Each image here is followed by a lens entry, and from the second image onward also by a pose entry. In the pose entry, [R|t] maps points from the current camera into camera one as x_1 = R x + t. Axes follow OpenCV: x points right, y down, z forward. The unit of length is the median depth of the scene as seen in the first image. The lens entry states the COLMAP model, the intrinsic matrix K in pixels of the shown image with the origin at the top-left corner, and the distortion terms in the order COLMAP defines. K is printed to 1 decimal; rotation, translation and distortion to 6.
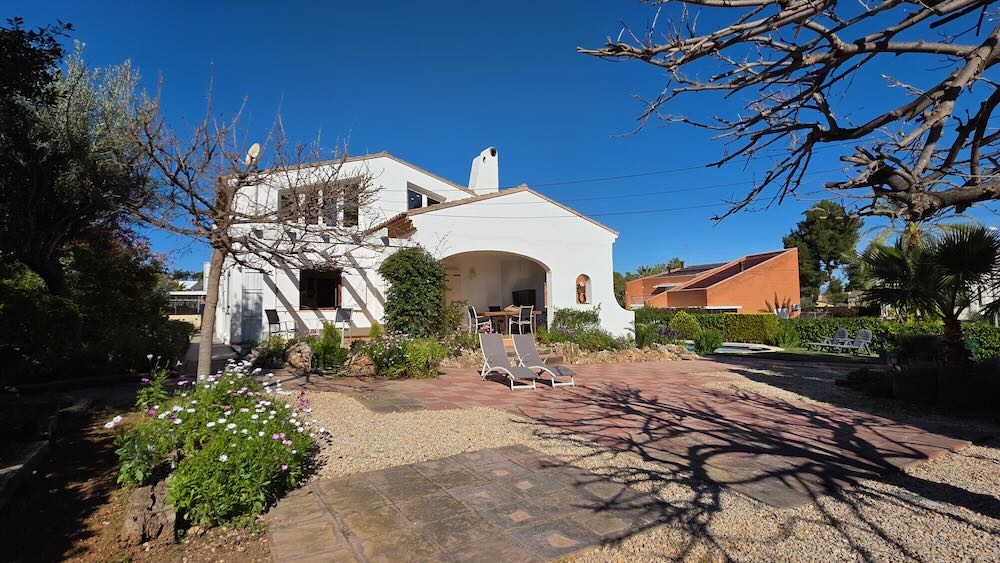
lens RADIAL K [[492.6, 0, 501.8], [0, 492.6, 281.4], [0, 0, 1]] dist [0.002156, 0.000325]
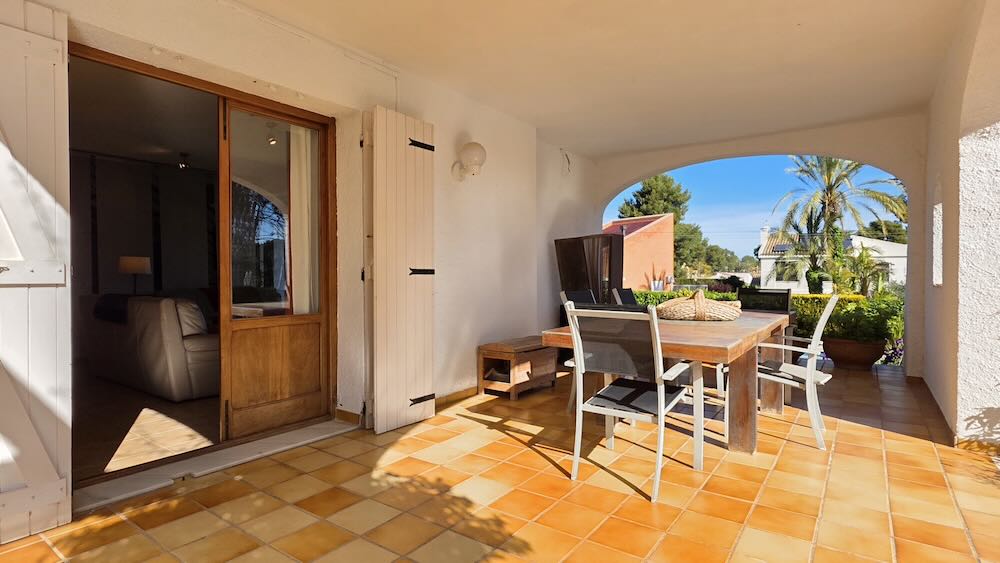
lens RADIAL K [[508.1, 0, 501.9], [0, 508.1, 280.8], [0, 0, 1]] dist [0.004270, -0.000276]
pose [[0.919410, 0.006063, 0.393254, -0.158107], [-0.031055, 0.997878, 0.057222, 0.034804], [-0.392073, -0.064823, 0.917647, 0.859583]]
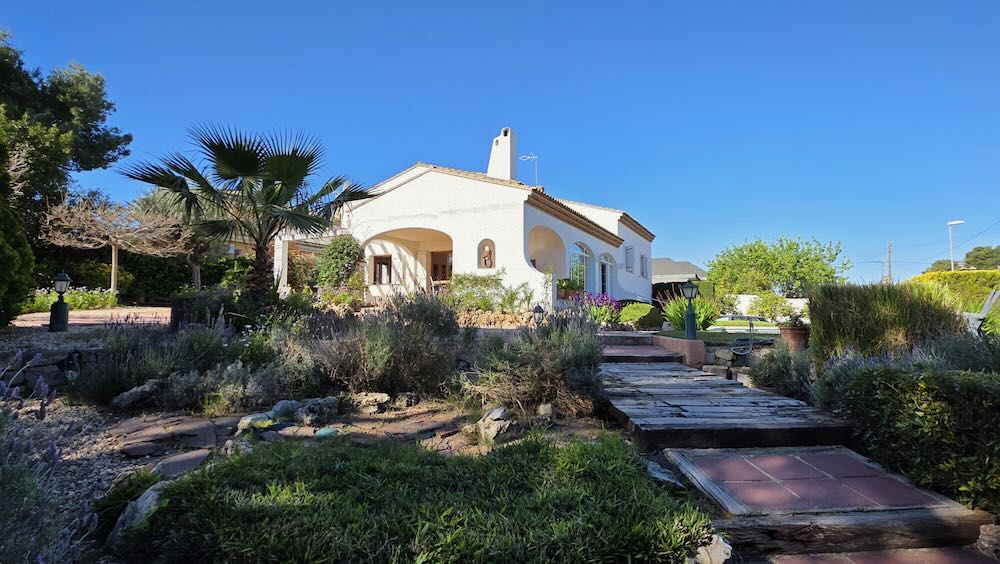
lens RADIAL K [[515.0, 0, 501.0], [0, 515.0, 281.9], [0, 0, 1]] dist [0.001246, -0.000236]
pose [[0.527222, -0.045478, -0.848510, 1.055204], [0.038244, 0.998825, -0.029771, 0.103952], [0.848866, -0.016754, 0.528342, 0.478203]]
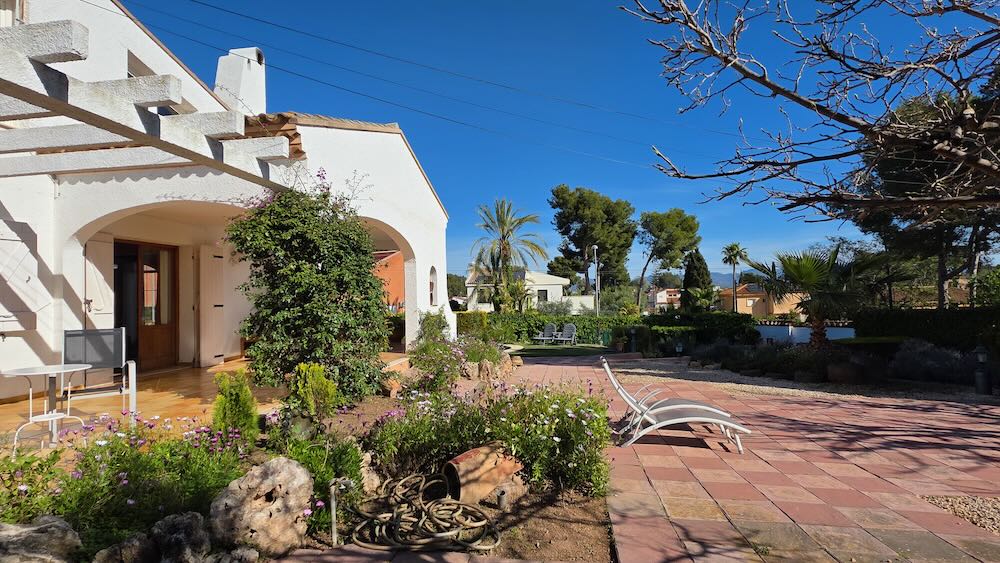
lens RADIAL K [[492.6, 0, 501.8], [0, 492.6, 281.4], [0, 0, 1]] dist [0.002156, 0.000325]
pose [[0.631139, 0.021488, 0.775372, -0.345700], [-0.025069, 0.999659, -0.007298, 0.011532], [-0.775265, -0.014831, 0.631462, 0.451693]]
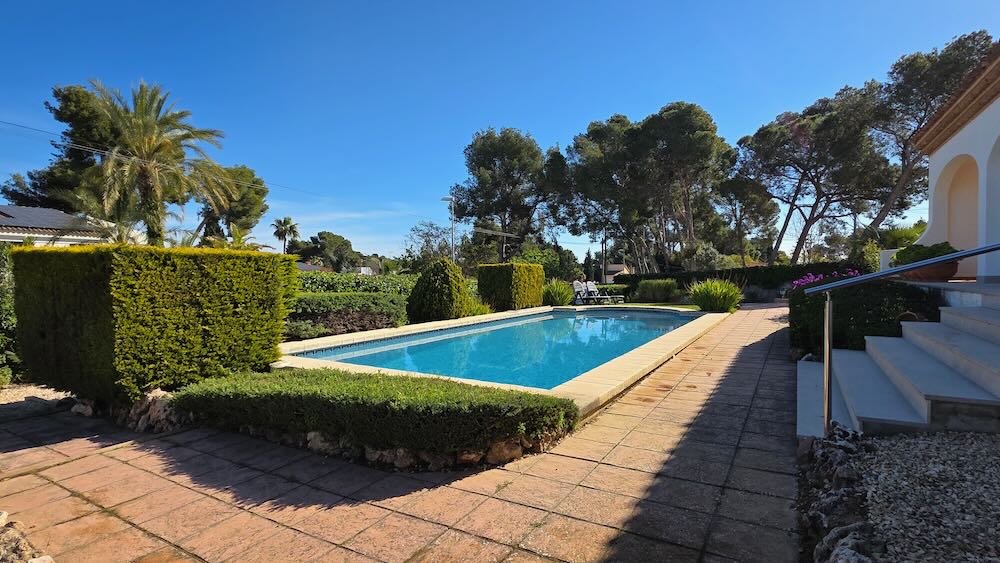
lens RADIAL K [[492.6, 0, 501.8], [0, 492.6, 281.4], [0, 0, 1]] dist [0.002156, 0.000325]
pose [[-0.465930, 0.001177, 0.884821, -0.145375], [-0.038110, 0.999044, -0.021396, 0.152610], [-0.884001, -0.043690, -0.465440, 1.976945]]
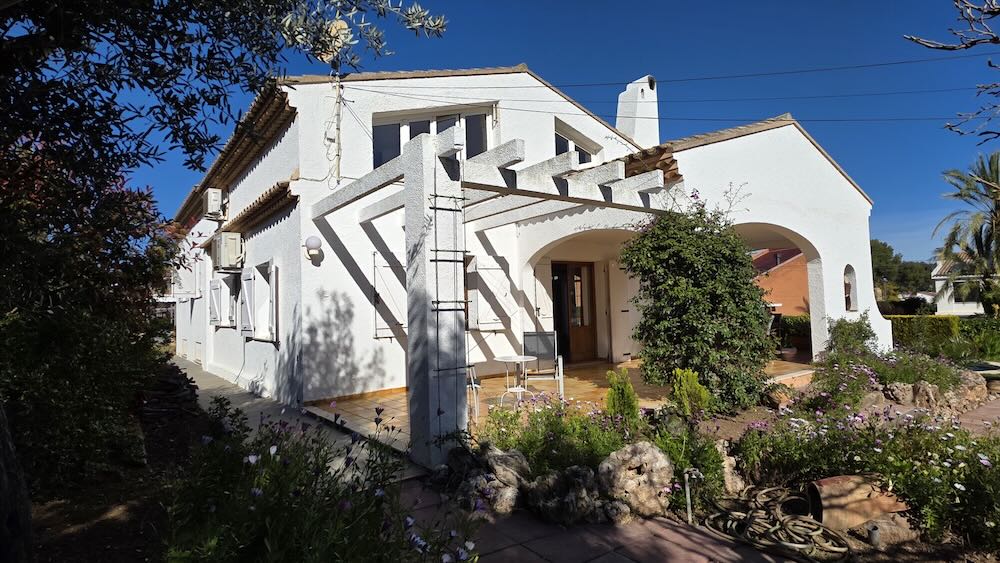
lens RADIAL K [[515.0, 0, 501.0], [0, 515.0, 281.4], [0, 0, 1]] dist [0.001246, -0.000236]
pose [[0.994315, -0.013942, 0.105564, -0.348085], [0.013679, 0.999901, 0.003220, -0.000991], [-0.105598, -0.001758, 0.994407, 0.392202]]
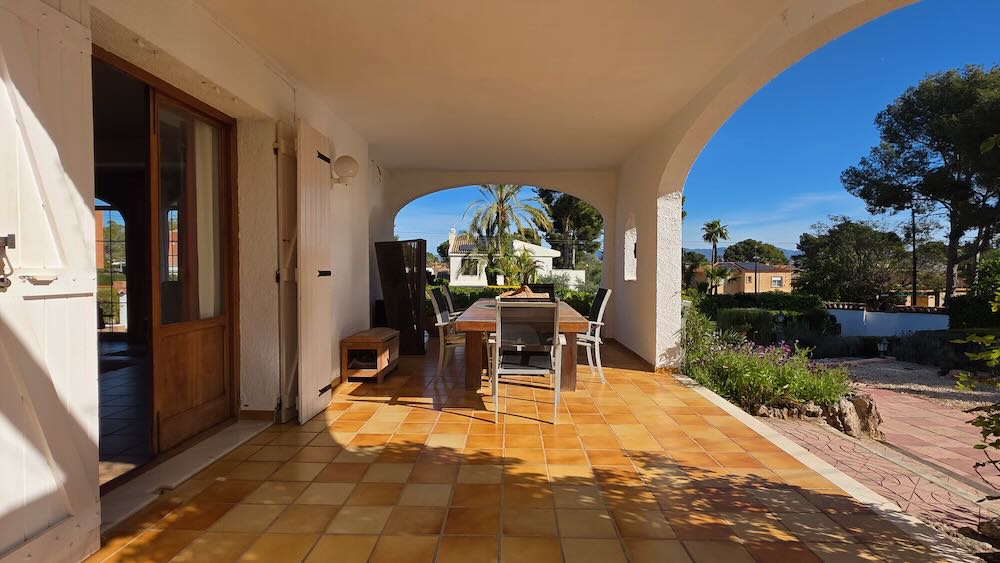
lens RADIAL K [[492.6, 0, 501.8], [0, 492.6, 281.4], [0, 0, 1]] dist [0.002156, 0.000325]
pose [[0.534891, -0.008143, 0.844882, -0.265383], [-0.054906, 0.997505, 0.044375, 0.033169], [-0.843135, -0.070125, 0.533109, 0.881466]]
